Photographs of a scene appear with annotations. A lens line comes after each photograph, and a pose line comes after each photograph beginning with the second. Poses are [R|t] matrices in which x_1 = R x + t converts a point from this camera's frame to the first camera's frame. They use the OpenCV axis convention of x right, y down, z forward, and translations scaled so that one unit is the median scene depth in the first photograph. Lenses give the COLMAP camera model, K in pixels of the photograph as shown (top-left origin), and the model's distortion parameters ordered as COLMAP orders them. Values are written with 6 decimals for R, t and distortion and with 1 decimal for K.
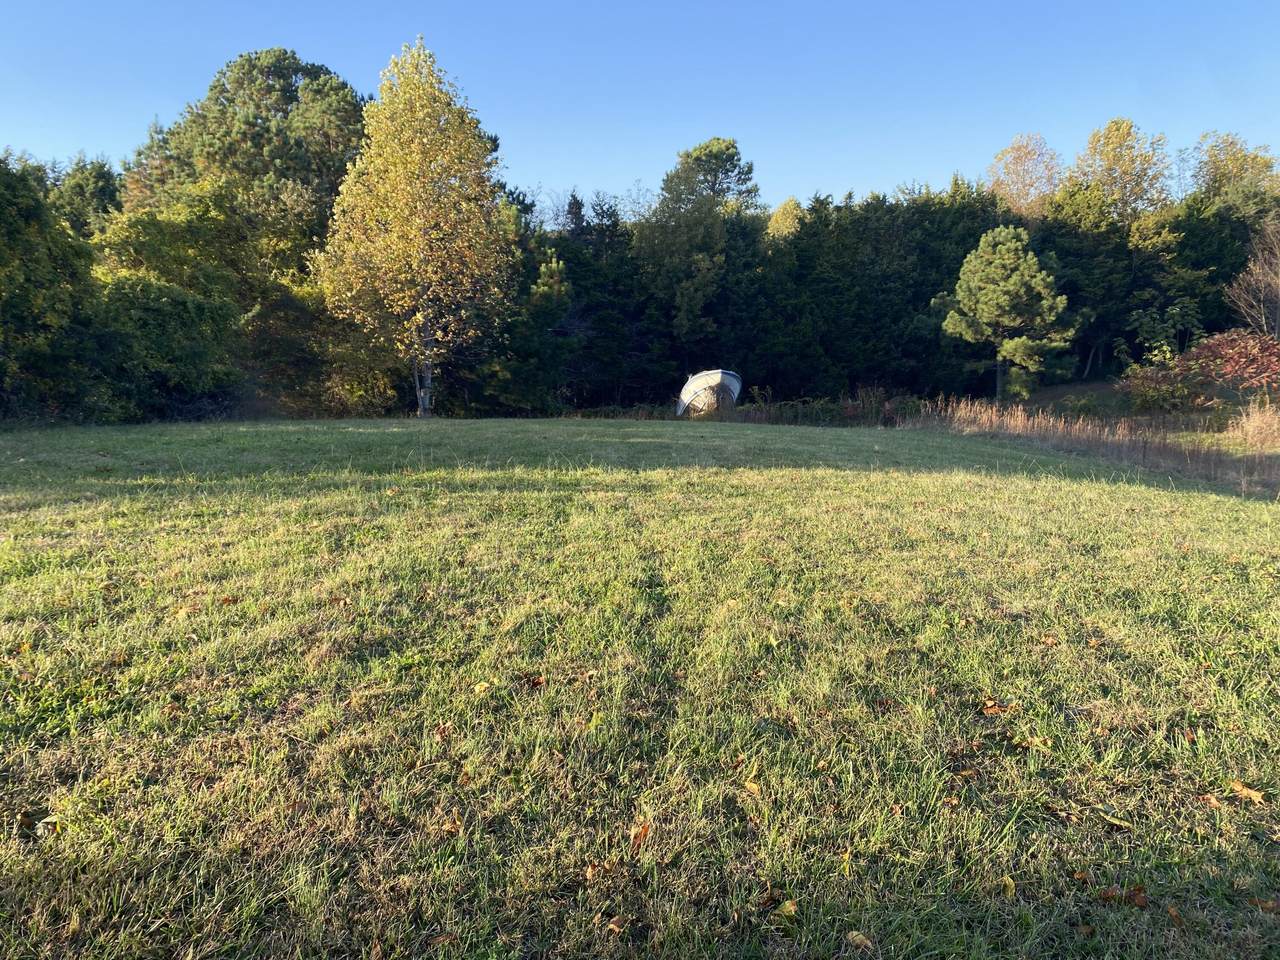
lens RADIAL K [[966.3, 0, 640.0], [0, 966.3, 480.0], [0, 0, 1]] dist [0.065670, -0.117220]
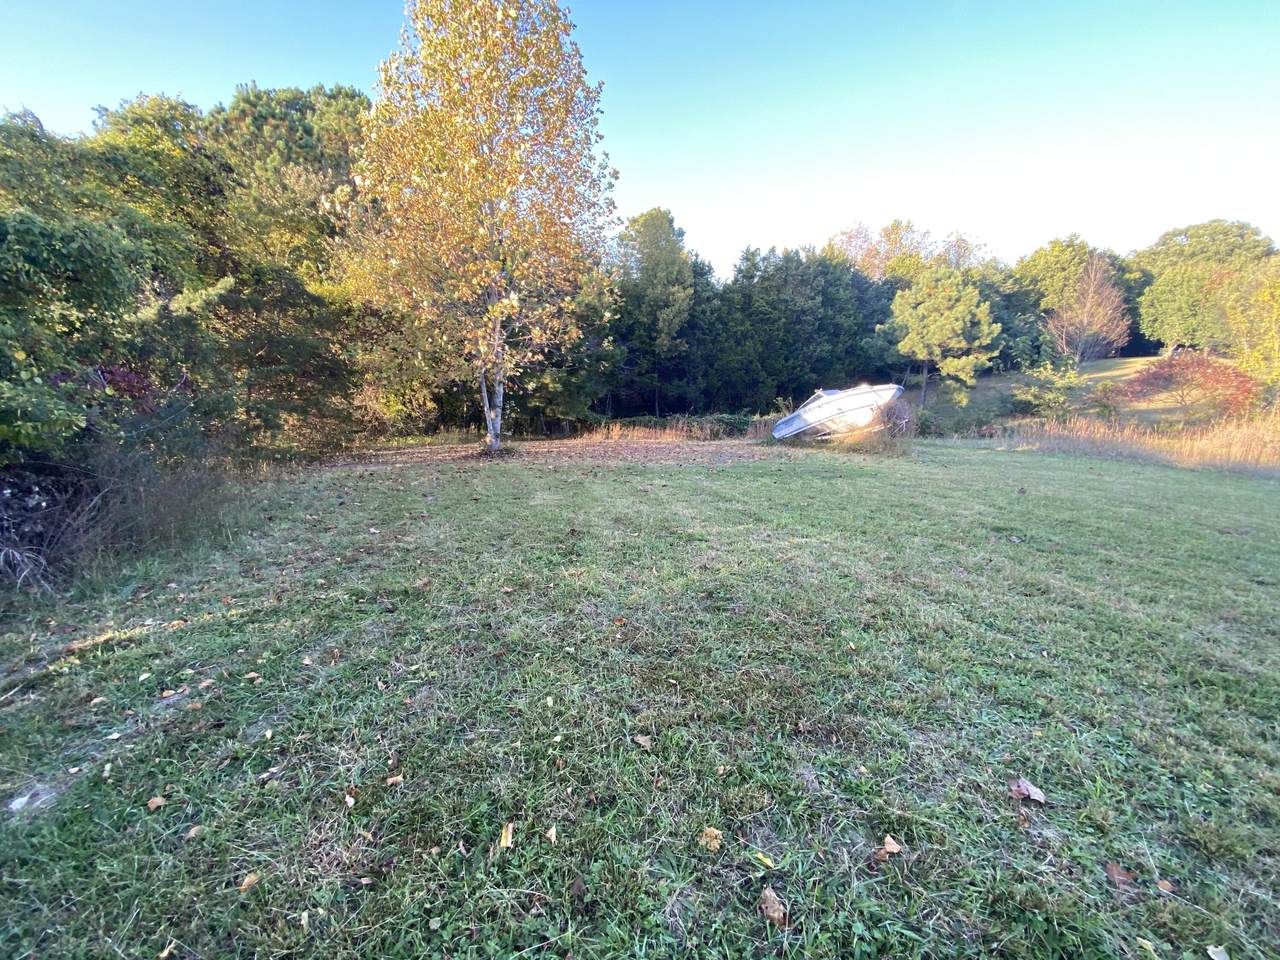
lens RADIAL K [[517.3, 0, 636.5], [0, 517.3, 488.9], [0, 0, 1]] dist [0.000599, -0.000106]
pose [[0.985626, -0.029663, 0.166318, -0.124240], [0.013612, 0.995208, 0.096829, -0.047160], [-0.168393, -0.093174, 0.981306, 0.394384]]
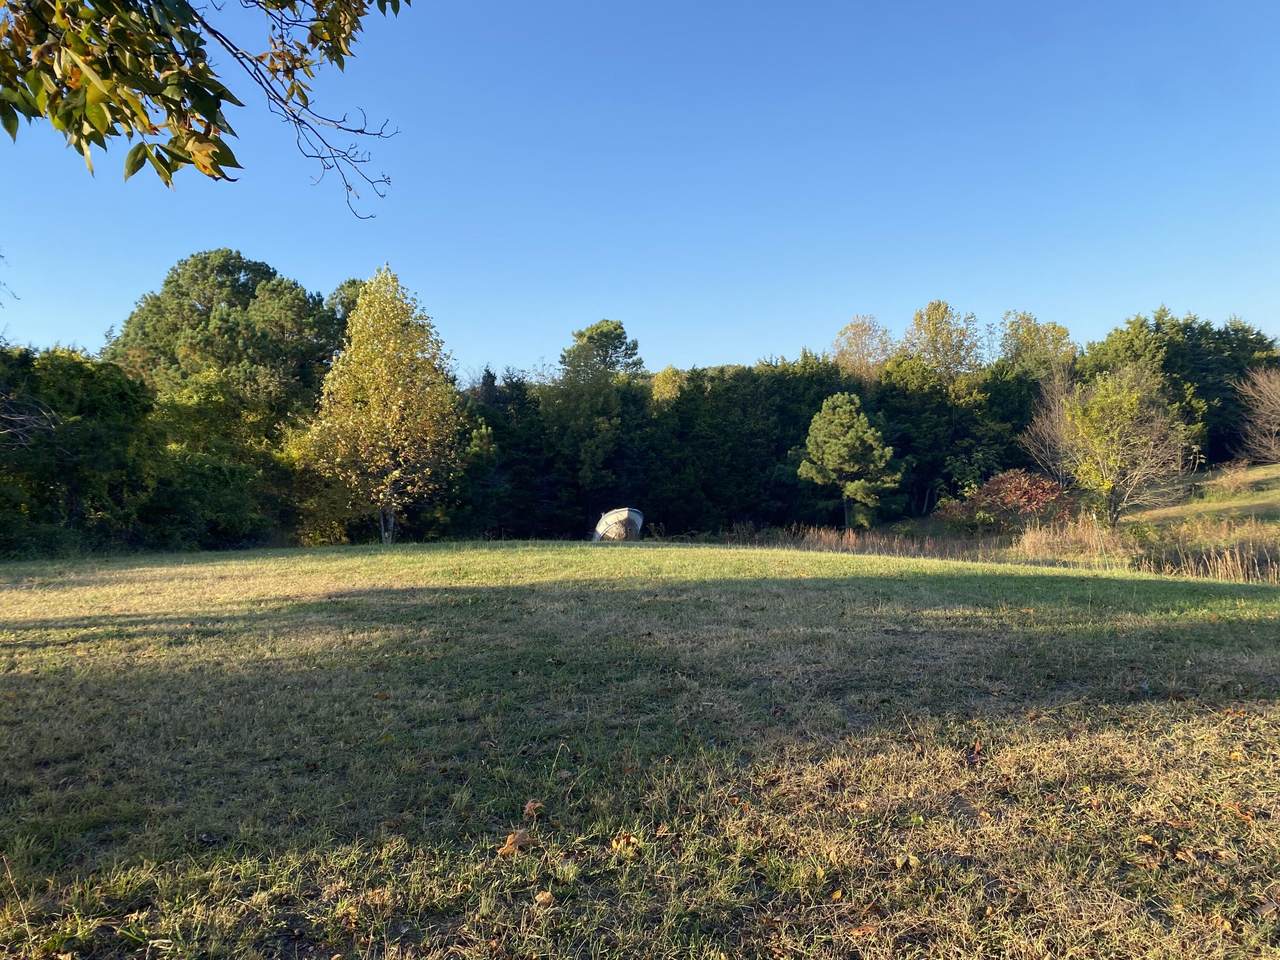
lens RADIAL K [[966.3, 0, 640.0], [0, 966.3, 480.0], [0, 0, 1]] dist [0.065670, -0.117220]
pose [[0.992792, -0.024584, 0.117302, -0.031847], [0.042573, 0.987244, -0.153417, 0.030404], [-0.112034, 0.157305, 0.981174, -0.178036]]
